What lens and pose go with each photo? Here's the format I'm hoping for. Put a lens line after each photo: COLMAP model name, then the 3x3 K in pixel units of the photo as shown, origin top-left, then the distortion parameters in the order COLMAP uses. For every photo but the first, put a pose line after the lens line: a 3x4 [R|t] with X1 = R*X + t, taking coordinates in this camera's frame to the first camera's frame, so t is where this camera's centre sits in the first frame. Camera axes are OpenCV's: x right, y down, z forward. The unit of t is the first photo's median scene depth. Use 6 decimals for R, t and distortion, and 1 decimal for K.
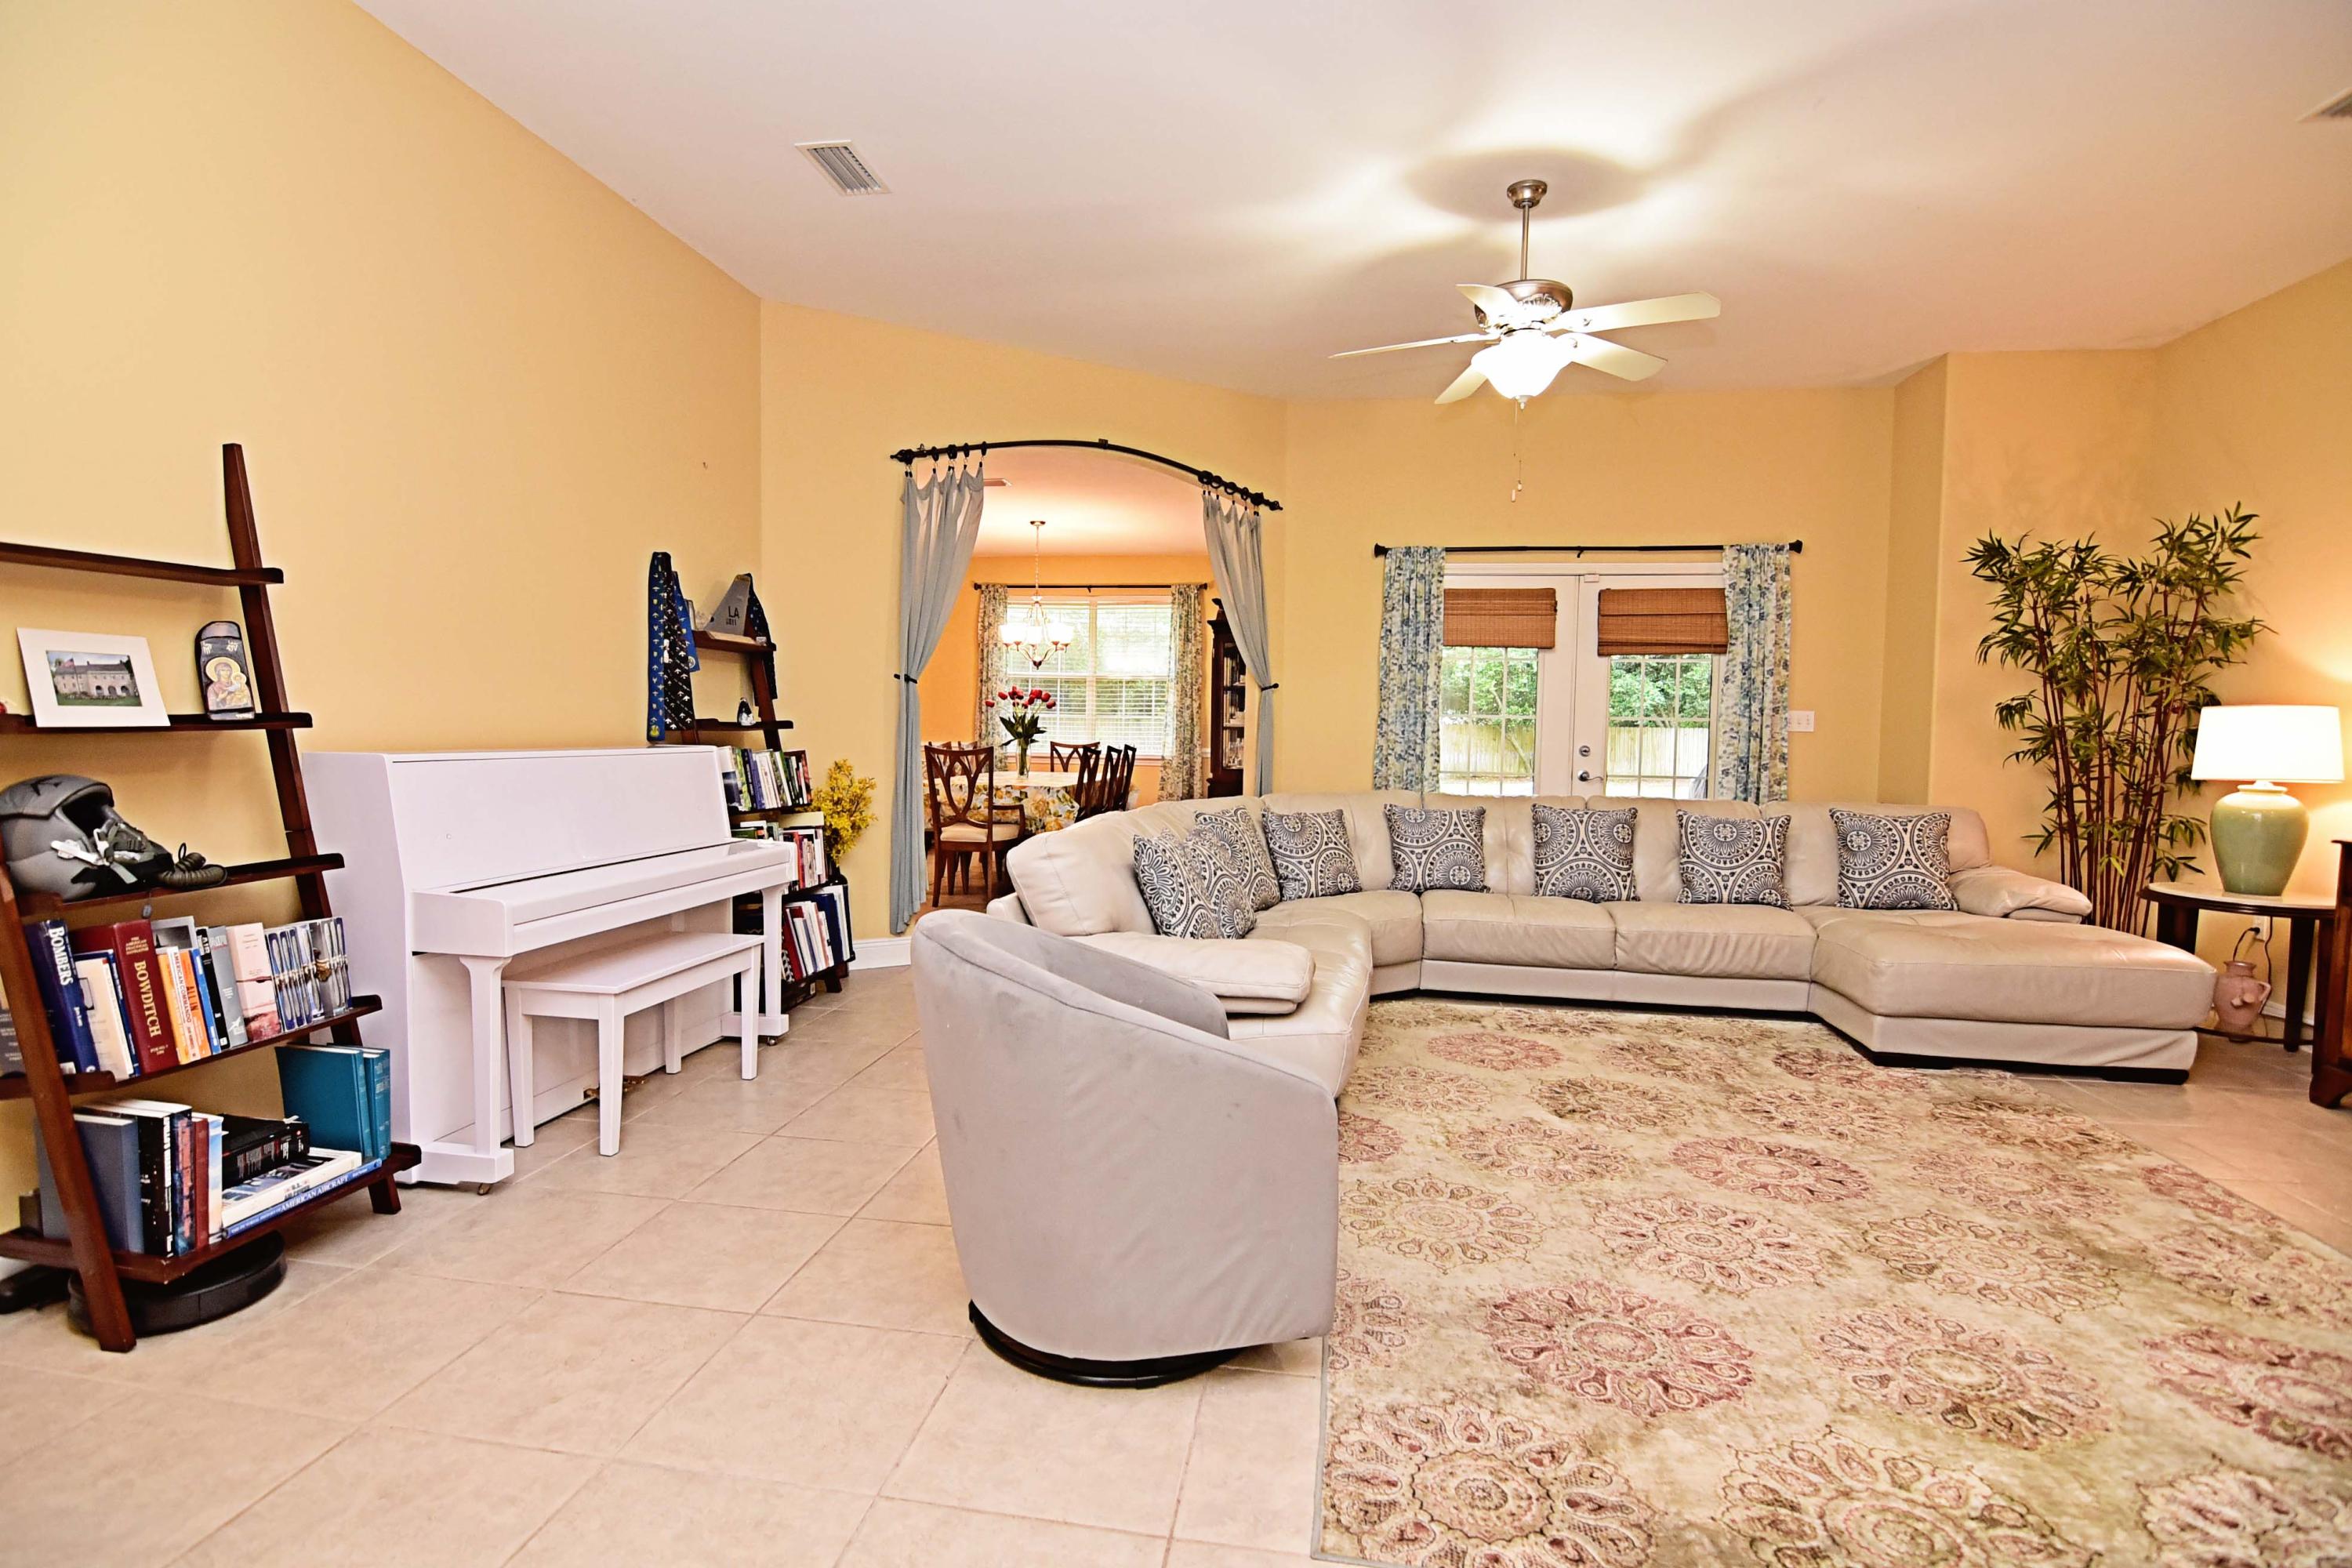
lens RADIAL K [[1137.4, 0, 1156.5], [0, 1137.4, 787.1], [0, 0, 1]] dist [-0.008392, -0.008826]
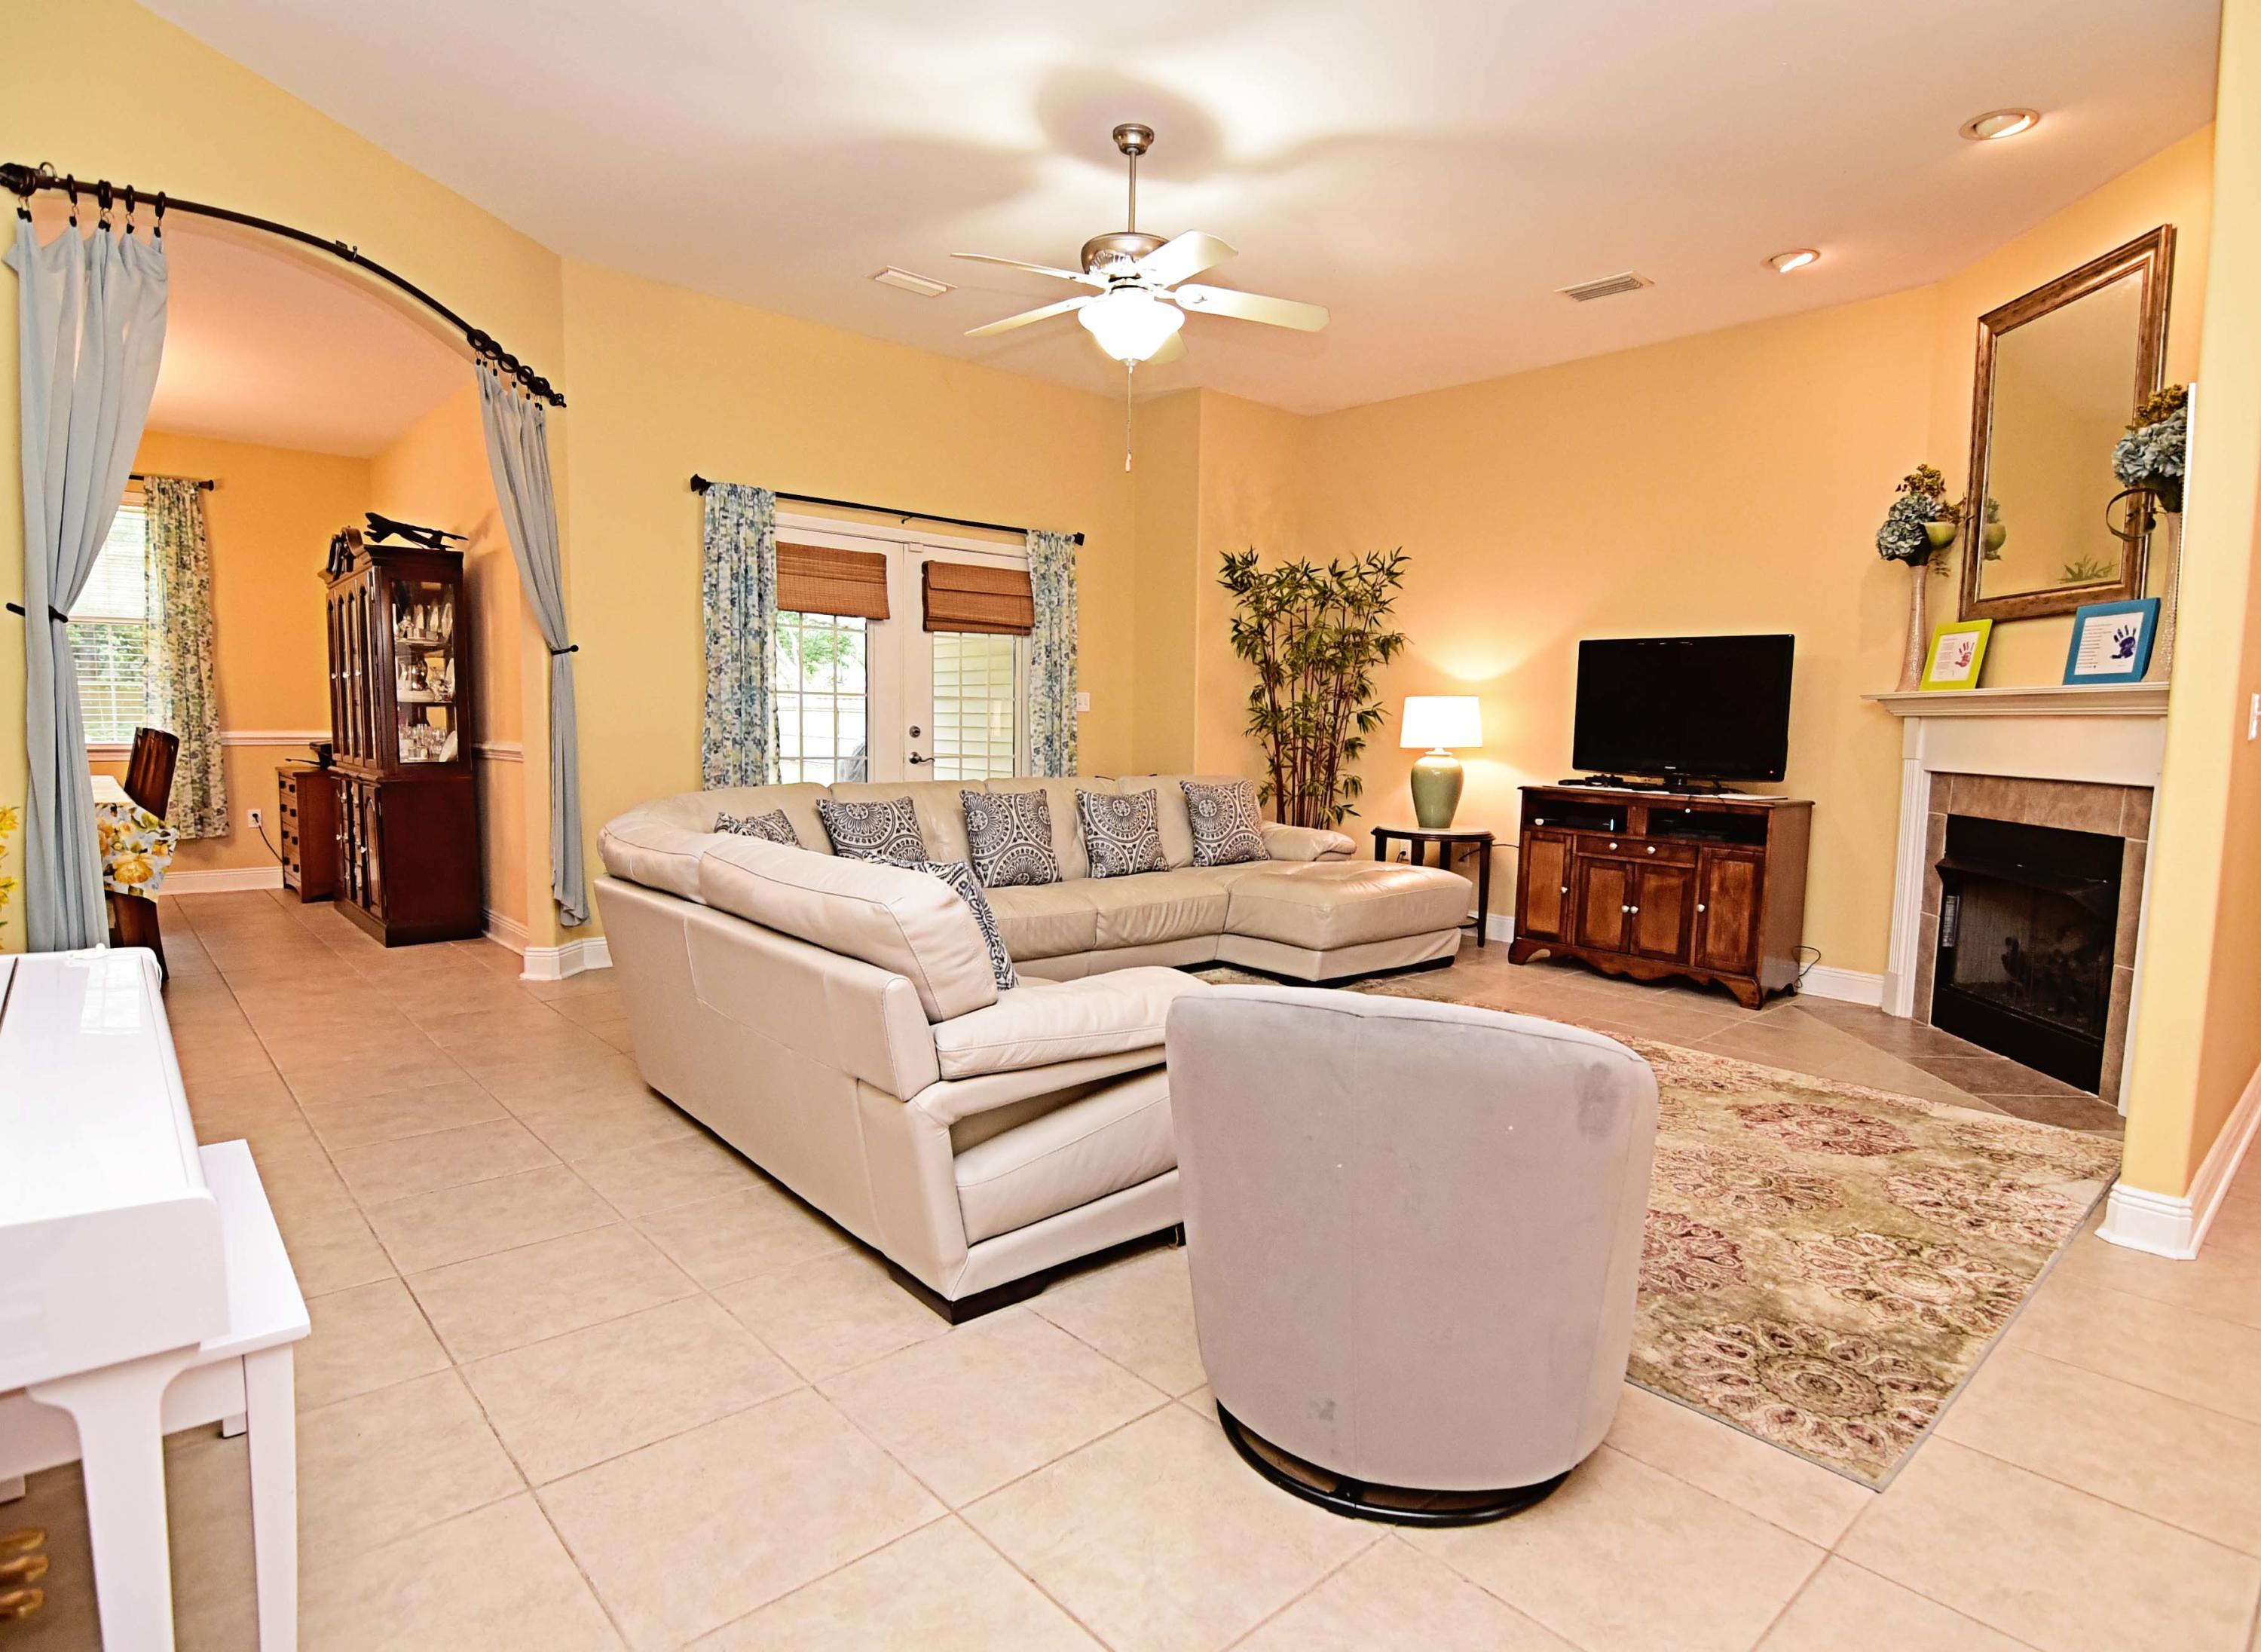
lens RADIAL K [[1207.5, 0, 1157.2], [0, 1207.5, 833.5], [0, 0, 1]] dist [-0.012147, -0.007433]
pose [[0.612853, -0.078701, 0.786268, -0.311160], [0.032334, 0.996692, 0.074561, -0.016337], [-0.789535, -0.020271, 0.613370, 0.233271]]
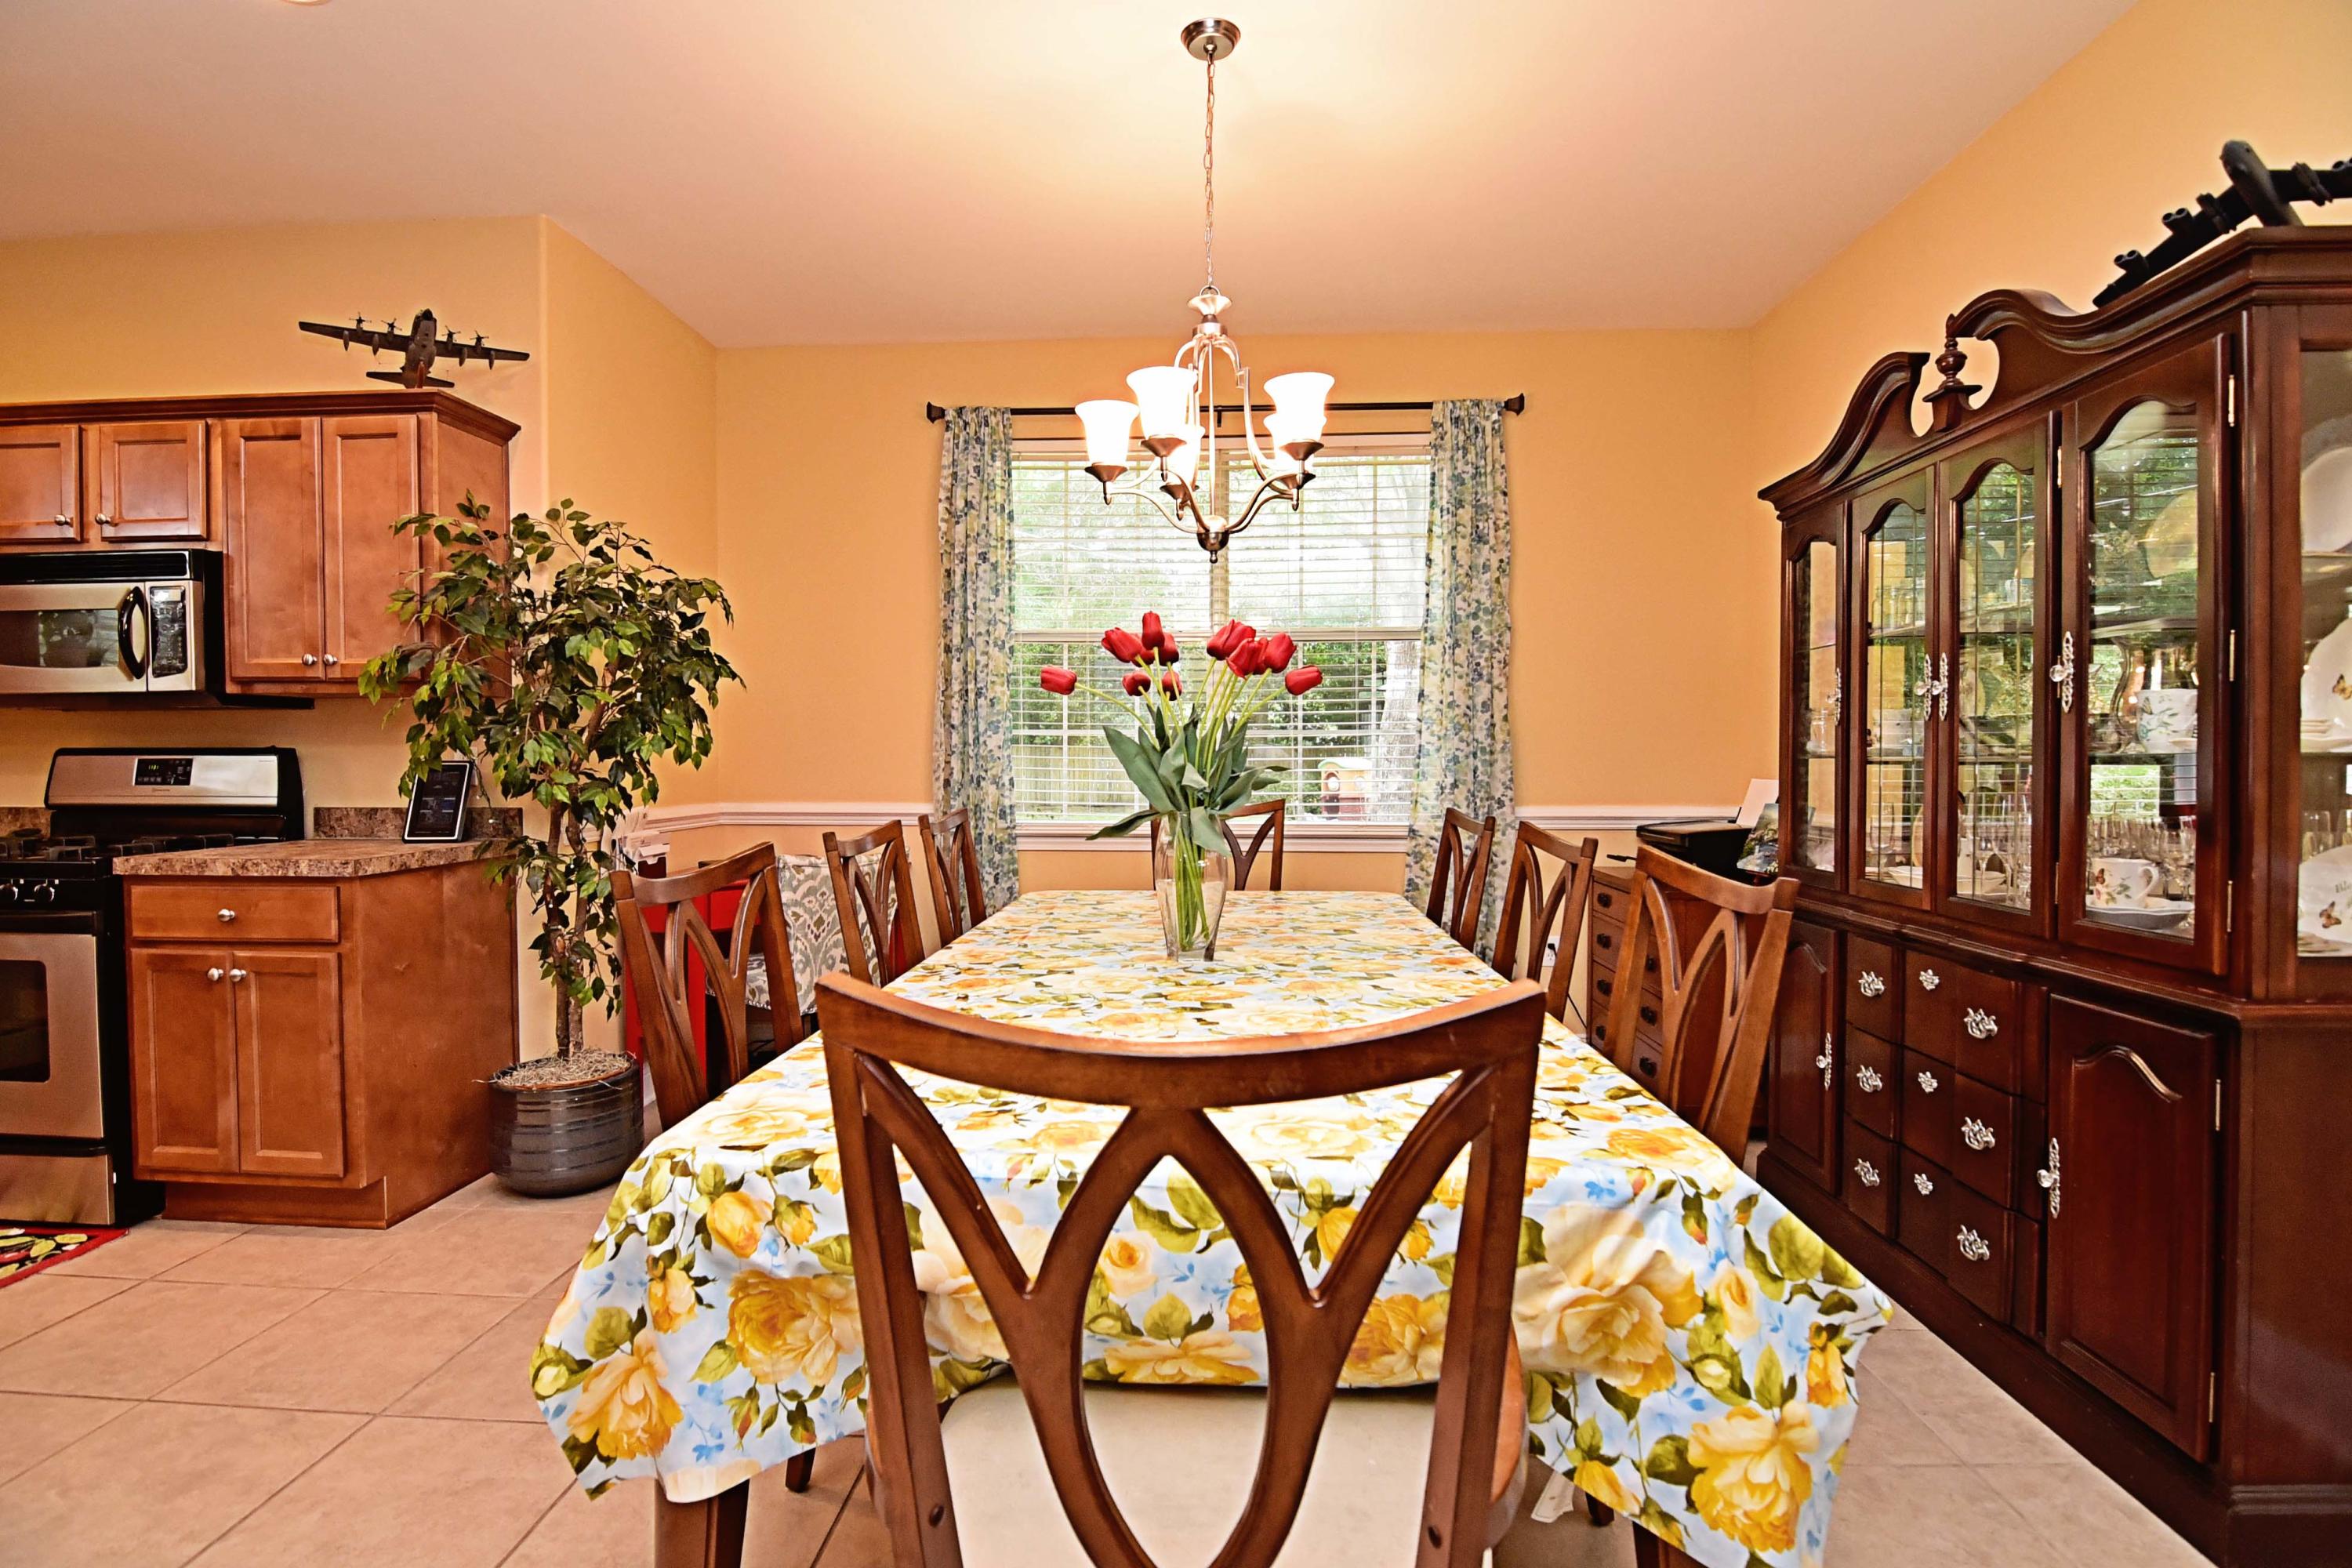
lens RADIAL K [[1137.4, 0, 1168.4], [0, 1137.4, 788.5], [0, 0, 1]] dist [-0.008392, -0.008826]
pose [[0.993522, -0.018248, 0.112165, -0.220331], [0.020764, 0.999558, -0.021298, -0.060997], [-0.111727, 0.023489, 0.993461, 1.065493]]
